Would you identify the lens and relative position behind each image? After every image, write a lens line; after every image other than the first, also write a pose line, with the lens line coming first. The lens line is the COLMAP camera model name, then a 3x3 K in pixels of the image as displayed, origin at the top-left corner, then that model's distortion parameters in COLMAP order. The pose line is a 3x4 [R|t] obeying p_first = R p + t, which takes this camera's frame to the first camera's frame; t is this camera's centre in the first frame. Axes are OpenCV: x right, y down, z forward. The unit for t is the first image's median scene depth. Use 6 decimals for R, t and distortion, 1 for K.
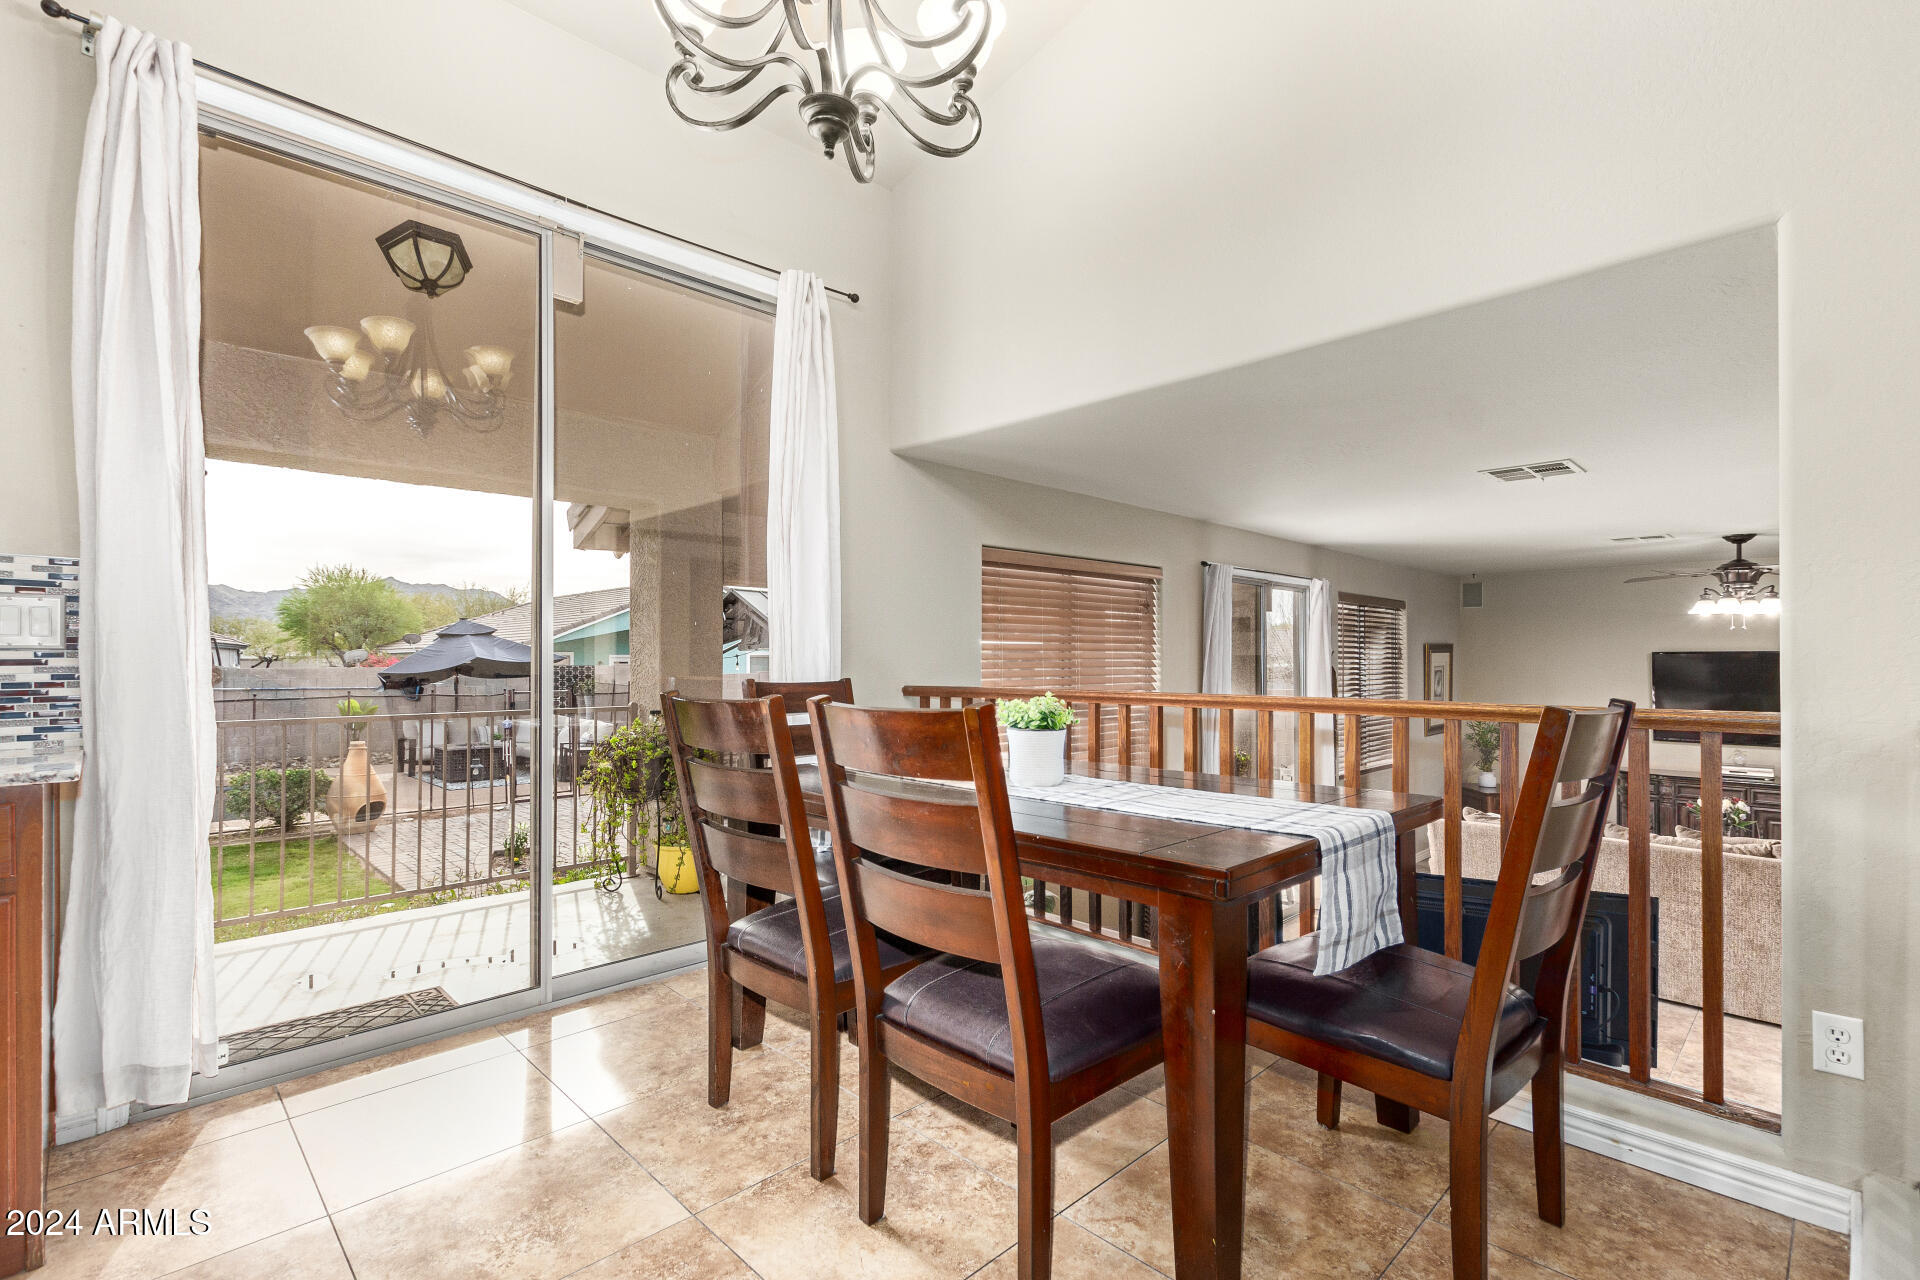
lens RADIAL K [[875.2, 0, 960.3], [0, 875.2, 653.5], [0, 0, 1]] dist [0.006905, -0.003598]
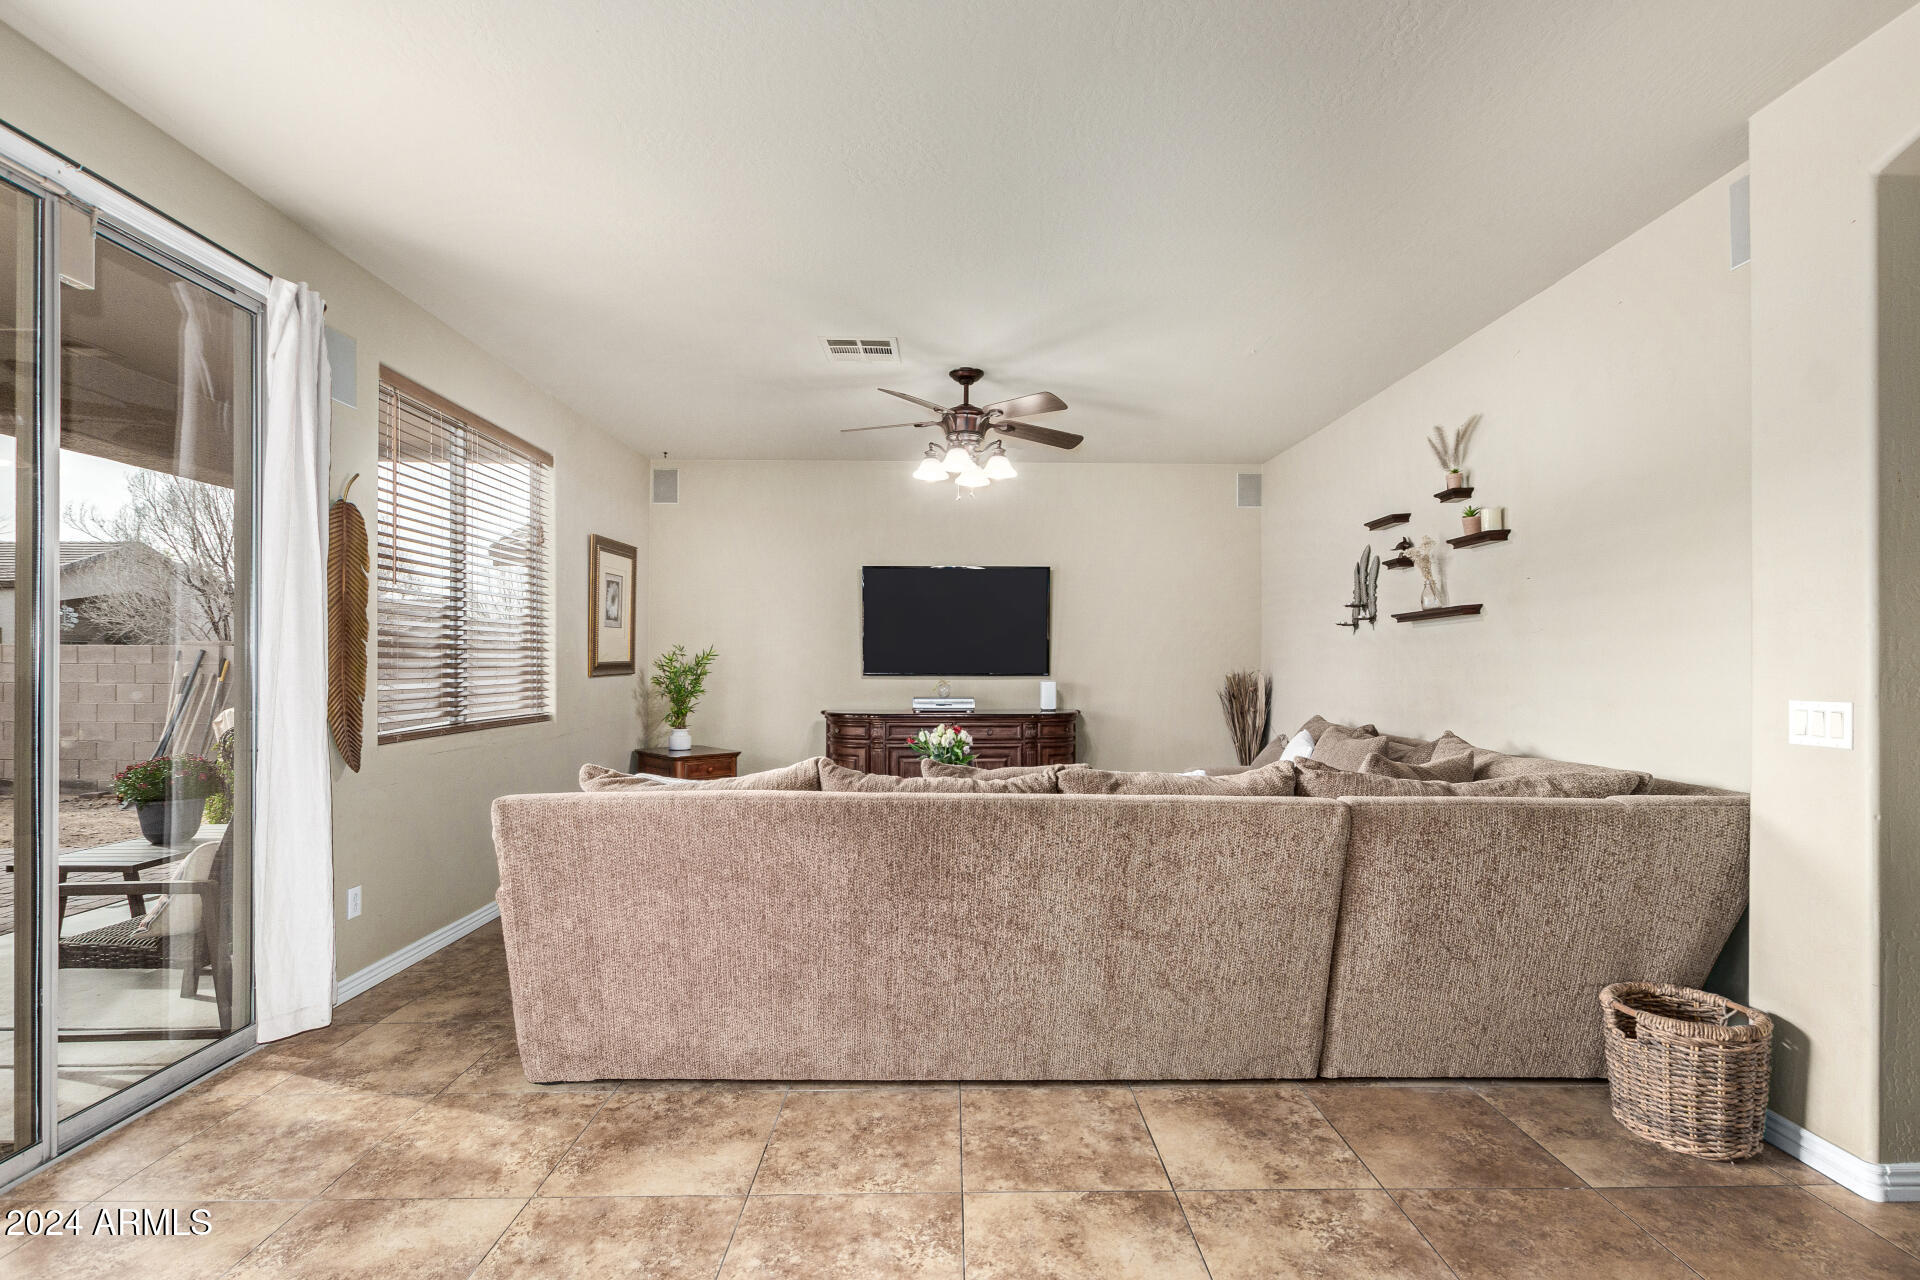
lens RADIAL K [[875.2, 0, 955.3], [0, 875.2, 654.8], [0, 0, 1]] dist [0.006905, -0.003598]
pose [[0.695140, 0.006648, 0.718843, 0.341706], [-0.005171, 0.999978, -0.004248, 0.106686], [-0.718855, -0.000764, 0.695159, 0.480988]]
